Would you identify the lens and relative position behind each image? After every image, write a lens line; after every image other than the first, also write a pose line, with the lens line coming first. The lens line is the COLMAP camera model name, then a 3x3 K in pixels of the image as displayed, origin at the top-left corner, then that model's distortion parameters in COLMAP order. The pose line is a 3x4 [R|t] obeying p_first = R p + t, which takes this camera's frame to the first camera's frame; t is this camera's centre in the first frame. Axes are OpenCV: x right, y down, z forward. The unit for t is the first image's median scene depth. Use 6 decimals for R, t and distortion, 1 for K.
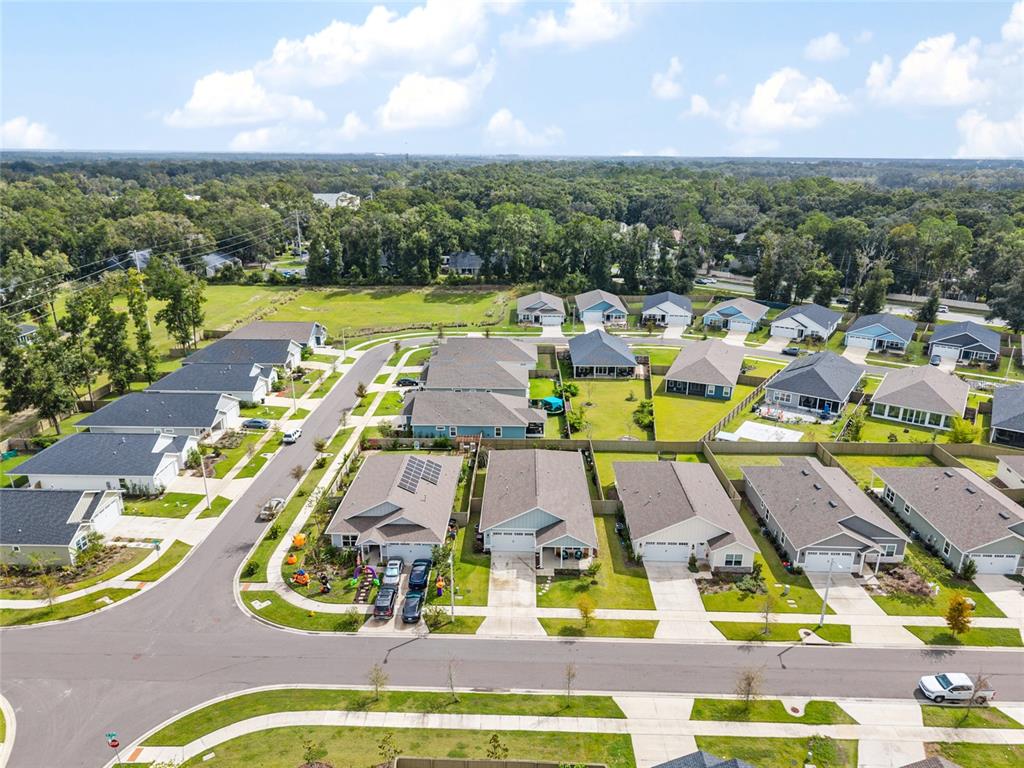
lens RADIAL K [[682.1, 0, 504.9], [0, 682.1, 387.0], [0, 0, 1]] dist [0.053538, -0.059245]
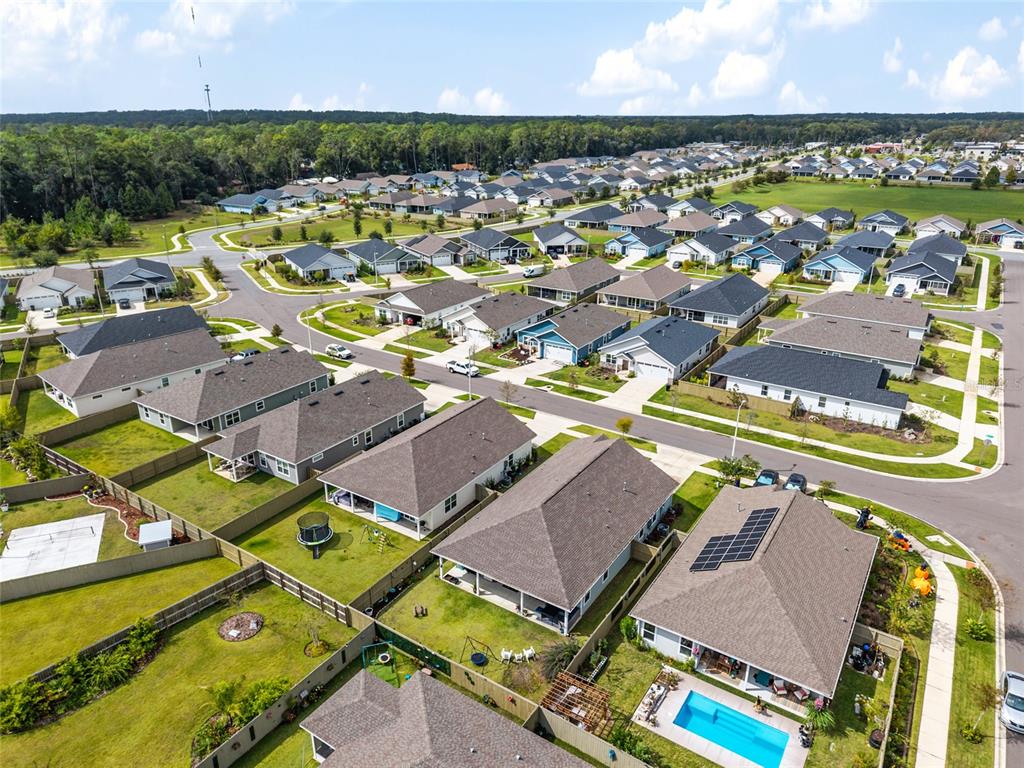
lens RADIAL K [[682.1, 0, 504.9], [0, 682.1, 387.0], [0, 0, 1]] dist [0.053538, -0.059245]
pose [[-0.848488, -0.195332, 0.491847, -0.251128], [0.171120, 0.778200, 0.604255, -0.444563], [-0.500786, 0.596867, -0.626868, 1.570042]]
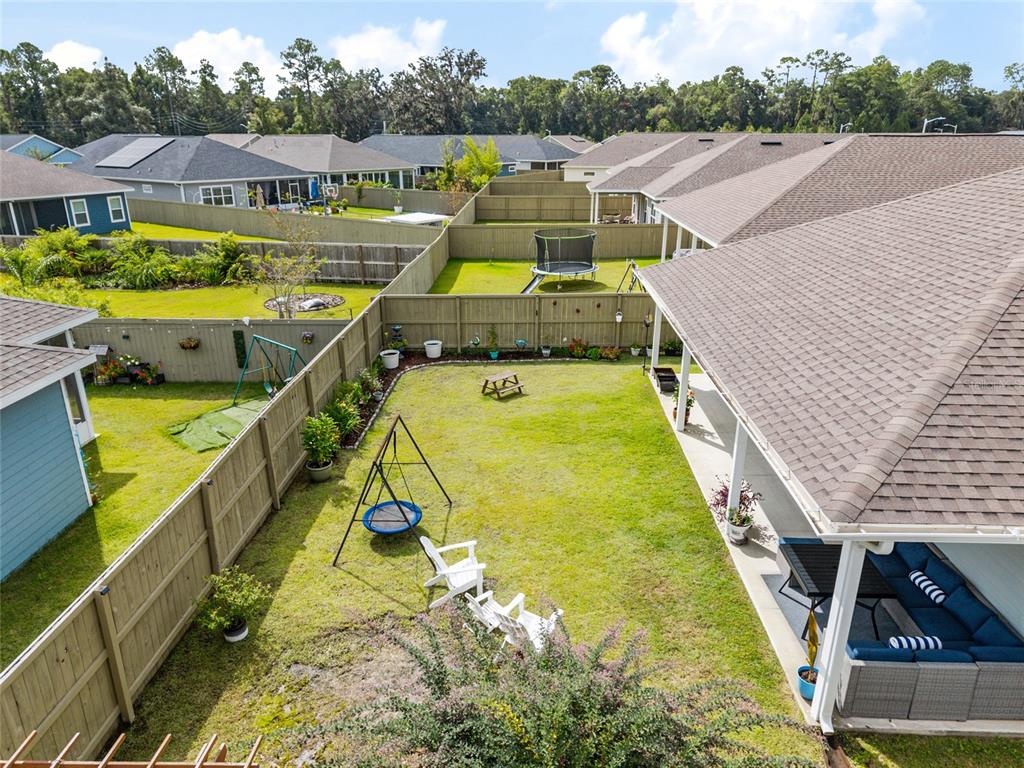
lens RADIAL K [[692.5, 0, 499.9], [0, 692.5, 382.5], [0, 0, 1]] dist [0.000159, 0.000782]
pose [[0.017032, -0.336408, 0.941562, -0.101093], [0.324703, 0.892520, 0.313012, 0.063189], [-0.945663, 0.300397, 0.124434, 1.283260]]
